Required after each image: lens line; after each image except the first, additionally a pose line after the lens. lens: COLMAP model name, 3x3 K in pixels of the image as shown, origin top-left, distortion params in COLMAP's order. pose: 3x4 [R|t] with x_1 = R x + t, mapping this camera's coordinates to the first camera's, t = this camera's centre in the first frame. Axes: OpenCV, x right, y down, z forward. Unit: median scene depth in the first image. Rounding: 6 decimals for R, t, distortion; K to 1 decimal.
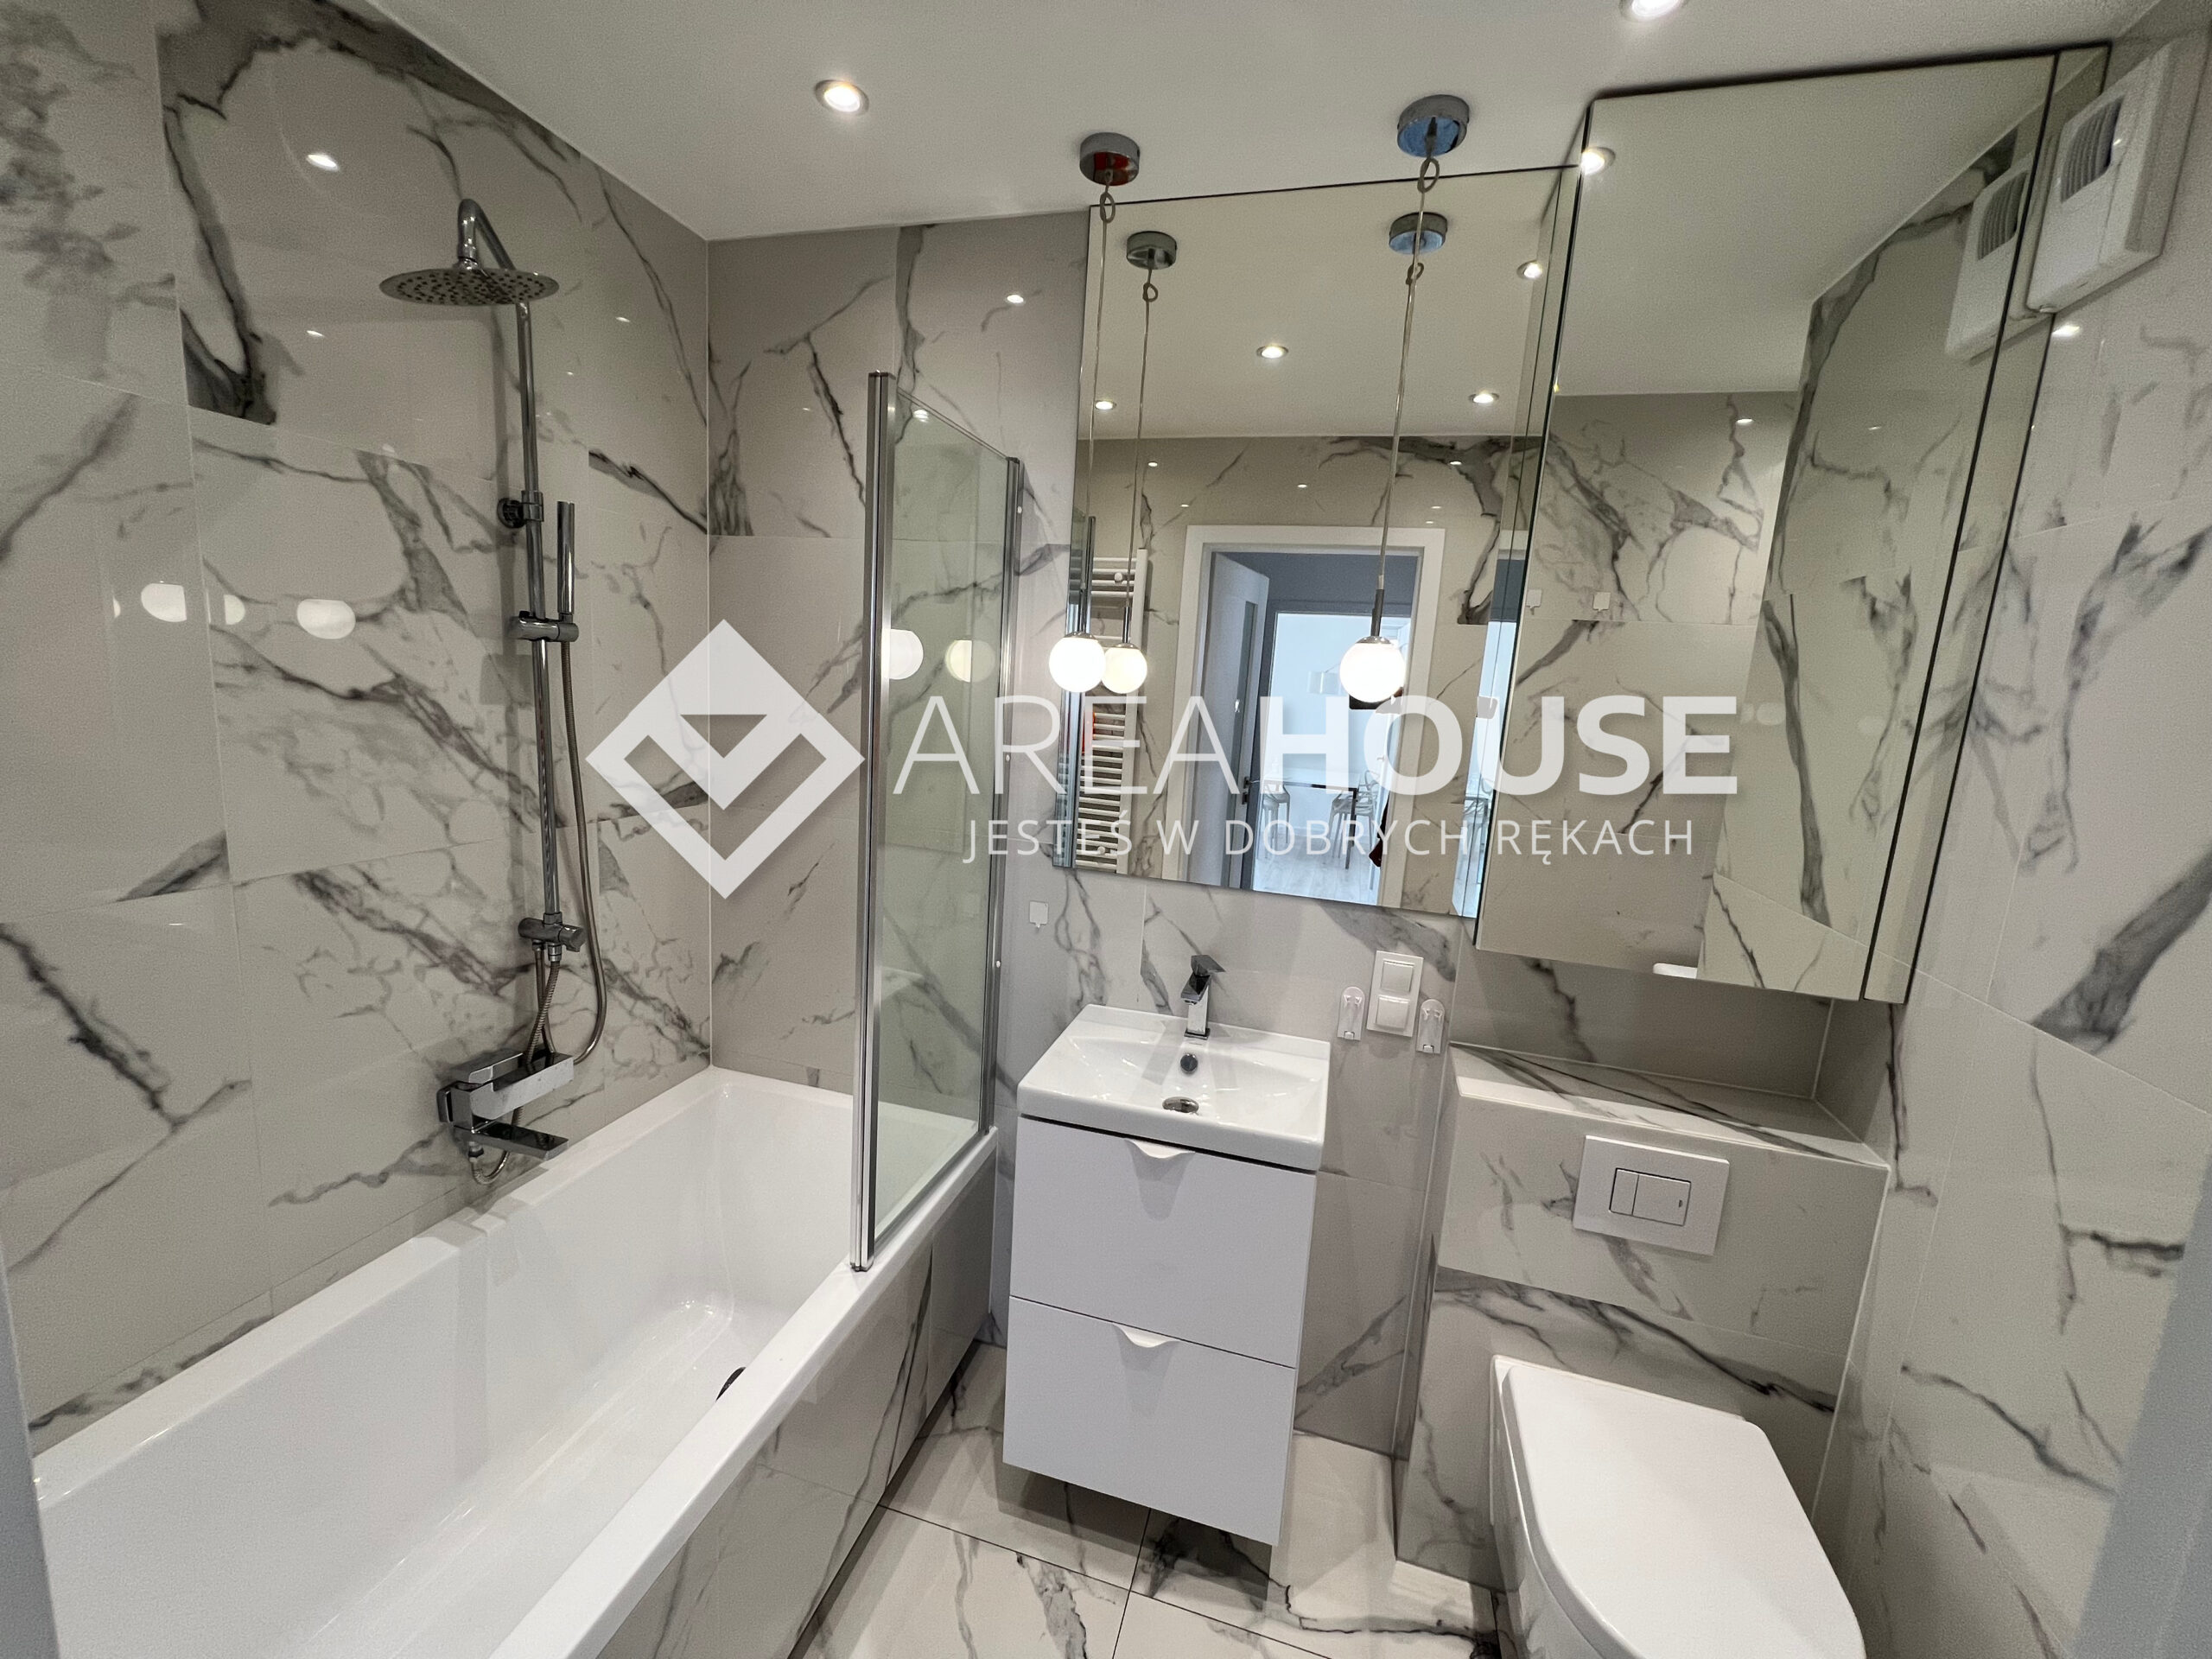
lens RADIAL K [[883.9, 0, 1101.1], [0, 883.9, 822.2], [0, 0, 1]] dist [-0.003791, 0.000594]
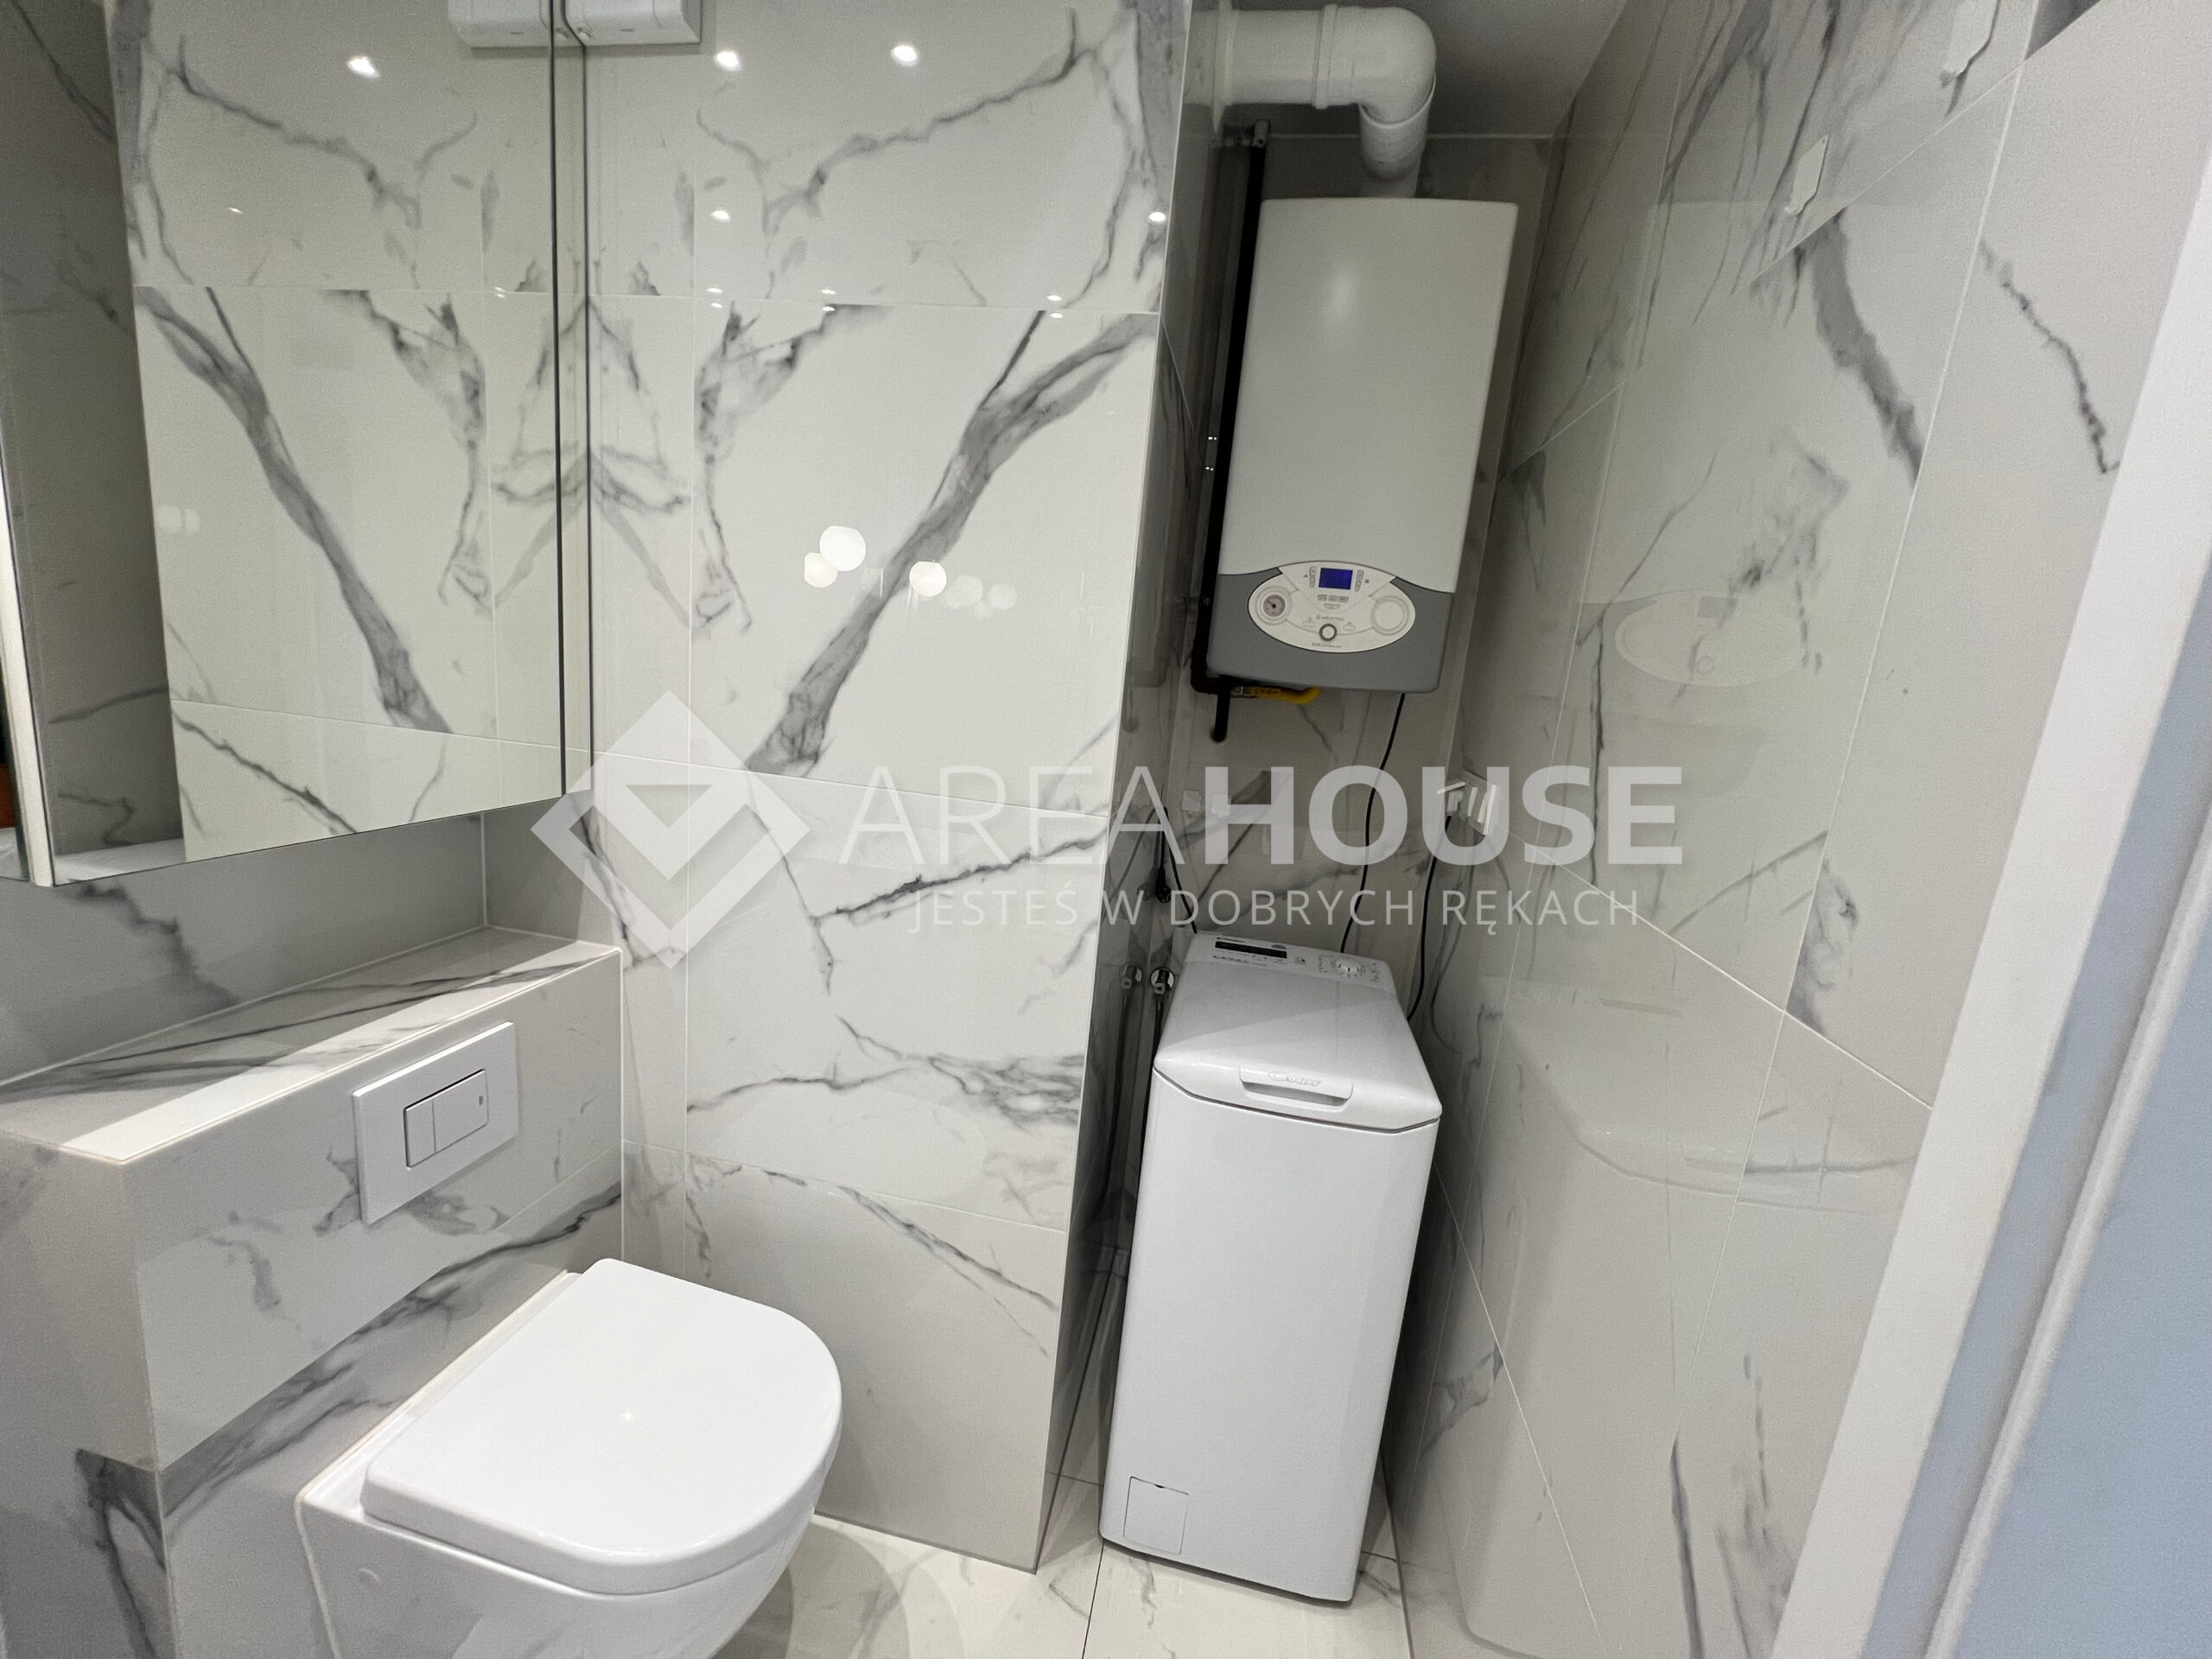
lens RADIAL K [[883.9, 0, 1095.1], [0, 883.9, 823.2], [0, 0, 1]] dist [-0.003791, 0.000594]
pose [[-0.089460, -0.253398, 0.963217, -0.097825], [0.057633, 0.964157, 0.258998, 0.020534], [-0.994322, 0.078683, -0.071649, 0.521375]]
